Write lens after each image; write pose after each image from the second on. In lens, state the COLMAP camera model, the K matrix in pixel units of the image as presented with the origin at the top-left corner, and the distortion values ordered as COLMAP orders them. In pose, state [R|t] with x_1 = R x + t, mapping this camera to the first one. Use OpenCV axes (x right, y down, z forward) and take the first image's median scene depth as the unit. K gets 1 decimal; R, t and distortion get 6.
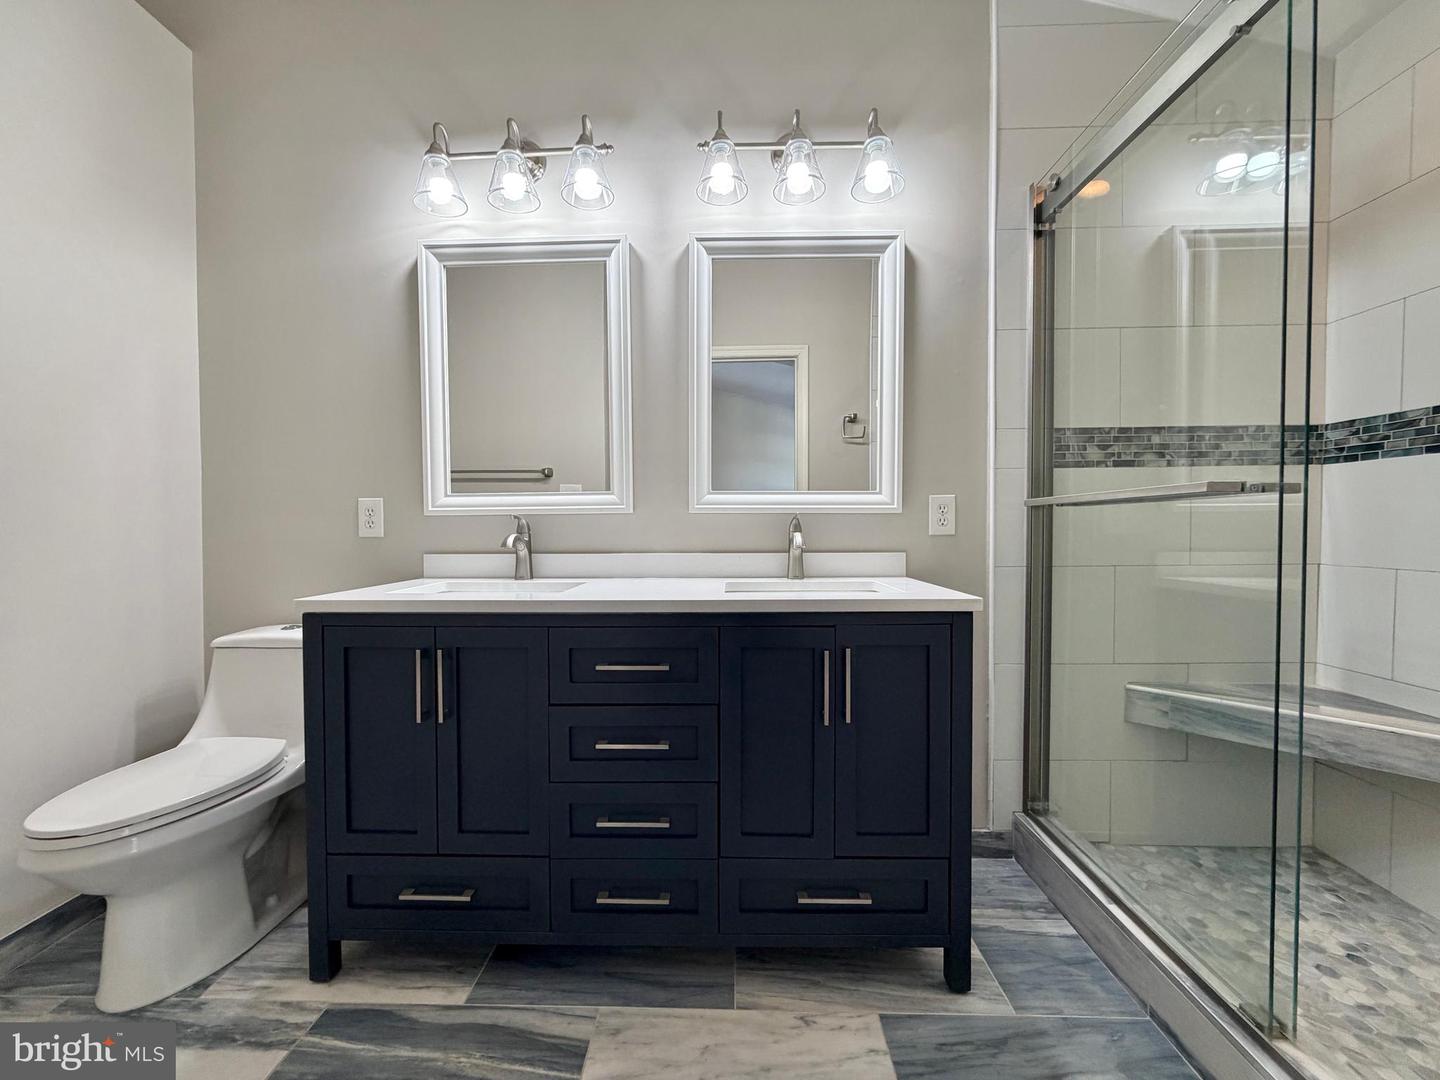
lens RADIAL K [[572.4, 0, 708.5], [0, 572.4, 537.0], [0, 0, 1]] dist [-0.001629, 0.000736]
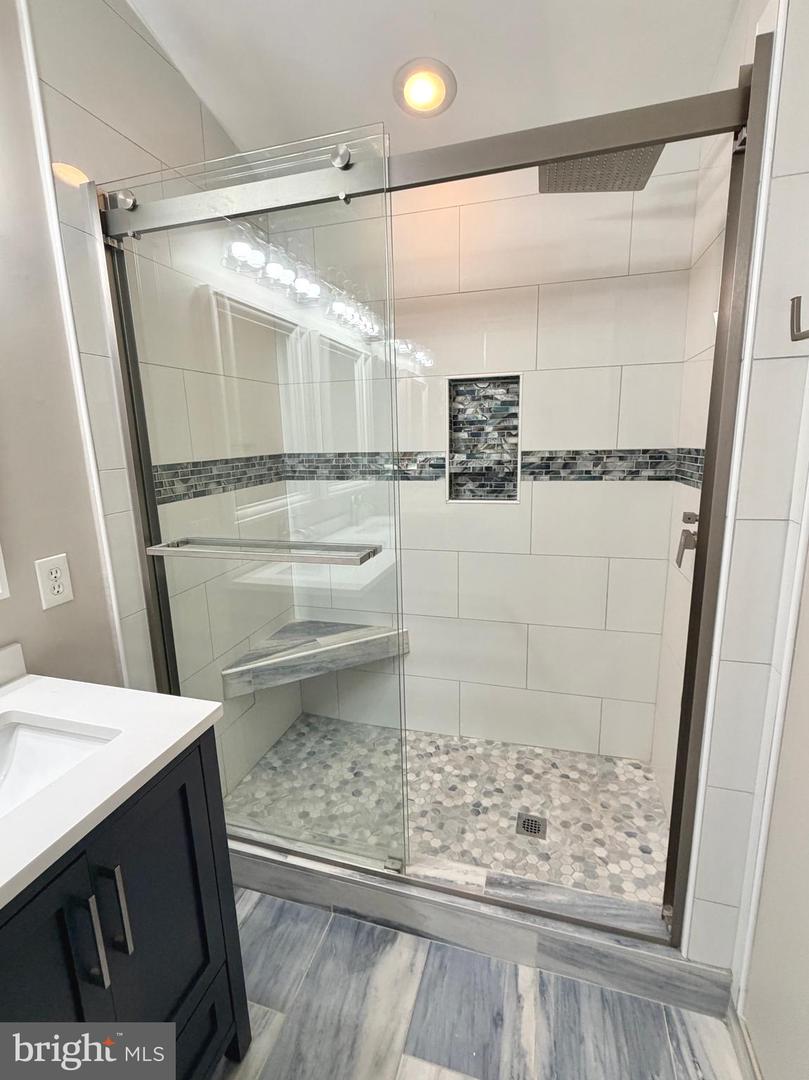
lens RADIAL K [[491.0, 0, 398.5], [0, 491.0, 536.6], [0, 0, 1]] dist [-0.008056, 0.001562]
pose [[0.266767, -0.196686, 0.943478, -0.106349], [0.046184, 0.980438, 0.191333, -0.216775], [-0.962654, -0.007468, 0.270632, 0.359902]]
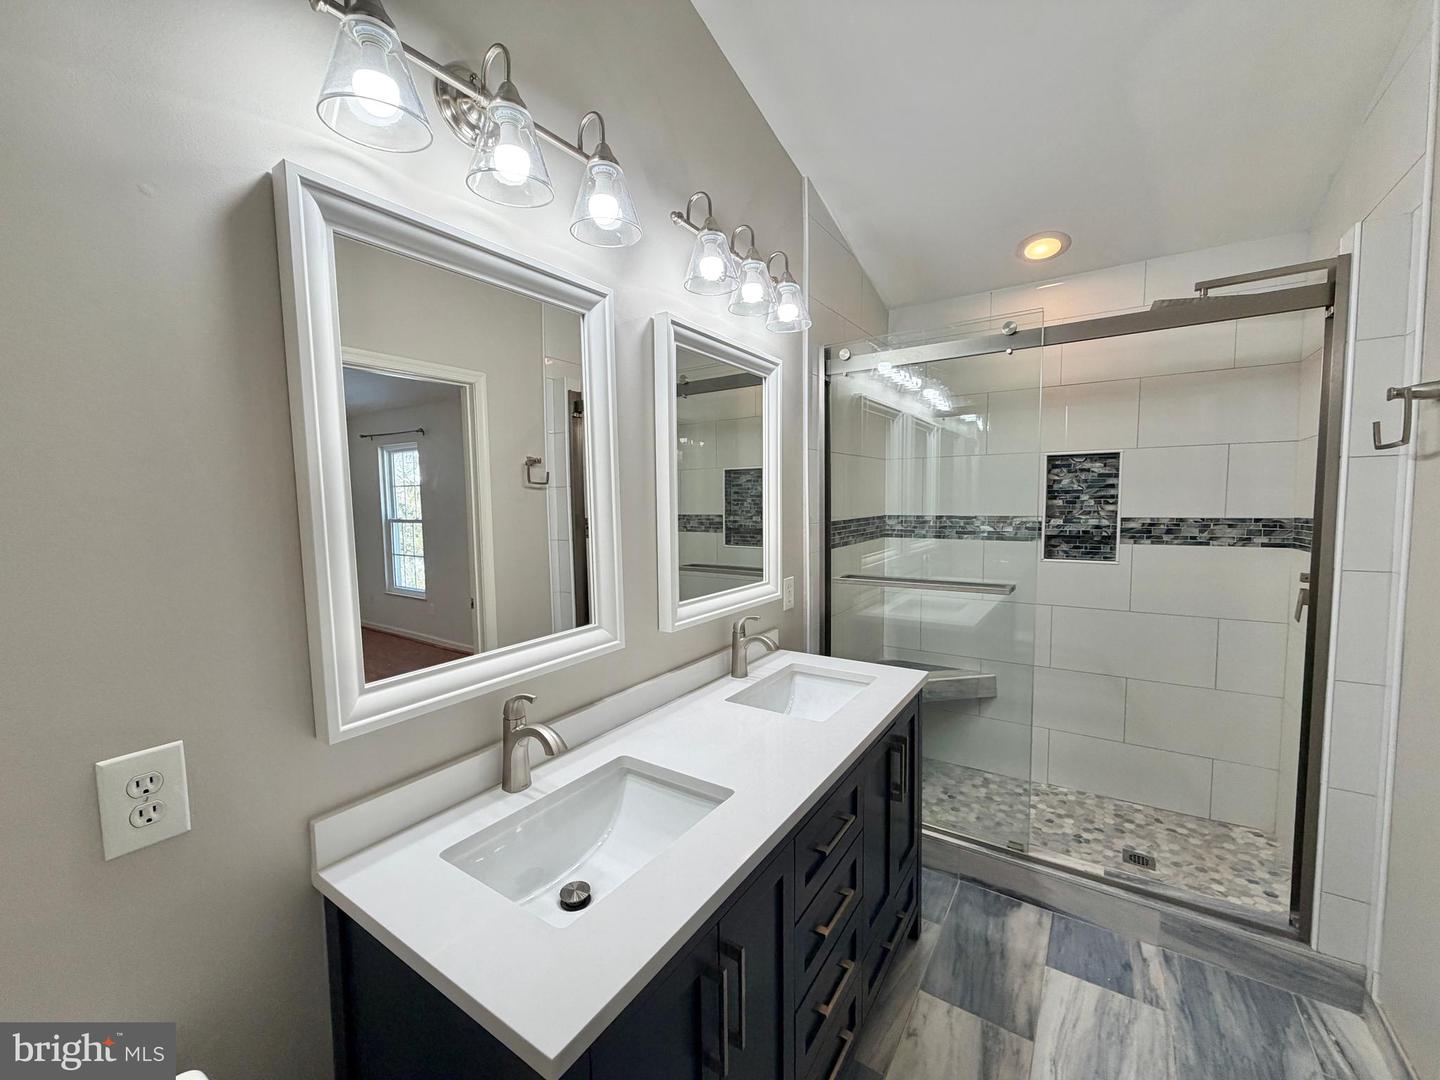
lens RADIAL K [[572.4, 0, 711.8], [0, 572.4, 542.6], [0, 0, 1]] dist [-0.001629, 0.000736]
pose [[0.542268, -0.068274, 0.837427, -0.742213], [0.030560, 0.997636, 0.061547, -0.238996], [-0.839650, -0.007783, 0.543073, 0.478786]]
